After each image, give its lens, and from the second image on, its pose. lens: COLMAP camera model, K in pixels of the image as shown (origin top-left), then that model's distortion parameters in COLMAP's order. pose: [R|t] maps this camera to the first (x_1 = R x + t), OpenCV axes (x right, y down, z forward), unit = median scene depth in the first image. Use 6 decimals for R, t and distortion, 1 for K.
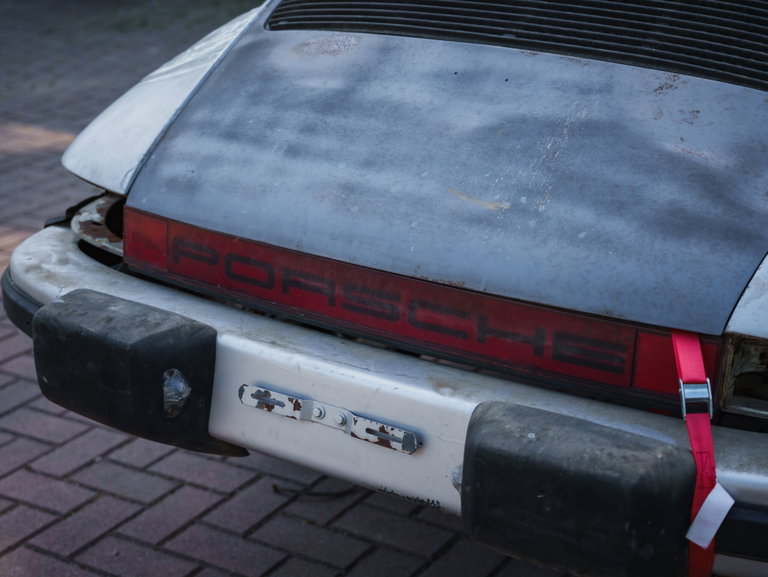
lens RADIAL K [[1386.6, 0, 383.4], [0, 1386.6, 281.2], [0, 0, 1]] dist [0.044624, 0.000000]
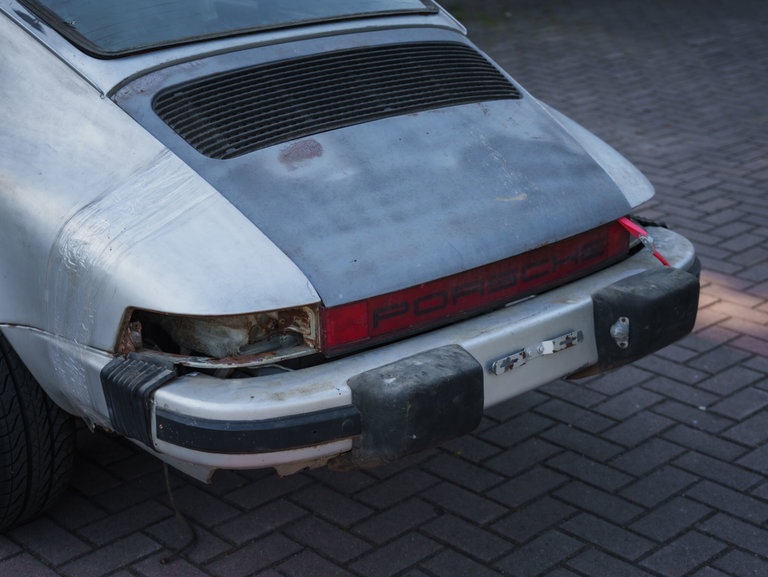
lens RADIAL K [[1386.6, 0, 388.8], [0, 1386.6, 270.6], [0, 0, 1]] dist [0.044624, 0.000000]
pose [[0.249507, -0.328533, 0.910940, -1.435023], [0.327751, 0.913824, 0.239802, -0.405044], [-0.911222, 0.238730, 0.335683, 0.576727]]
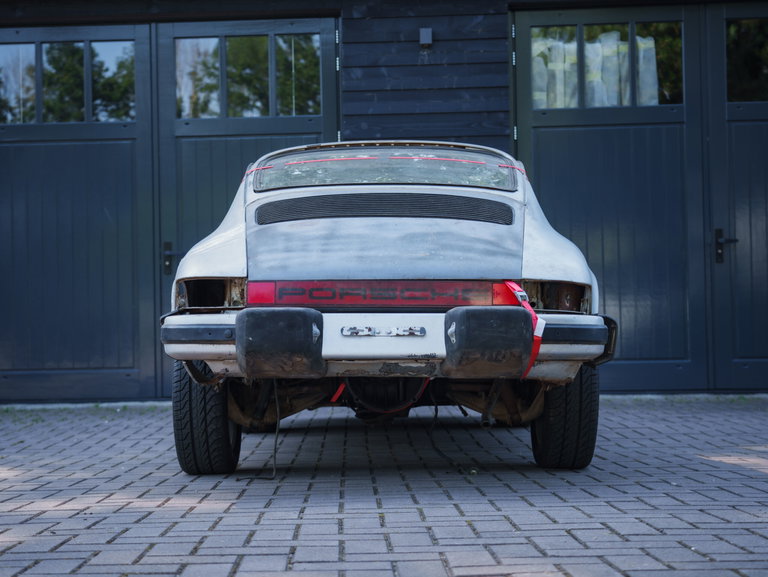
lens RADIAL K [[1395.4, 0, 378.9], [0, 1395.4, 281.7], [0, 0, 1]] dist [0.048656, 0.000000]
pose [[0.845420, 0.013312, 0.533936, -1.349255], [0.193433, 0.924193, -0.329319, 0.815340], [-0.497844, 0.381694, 0.778756, -0.968870]]
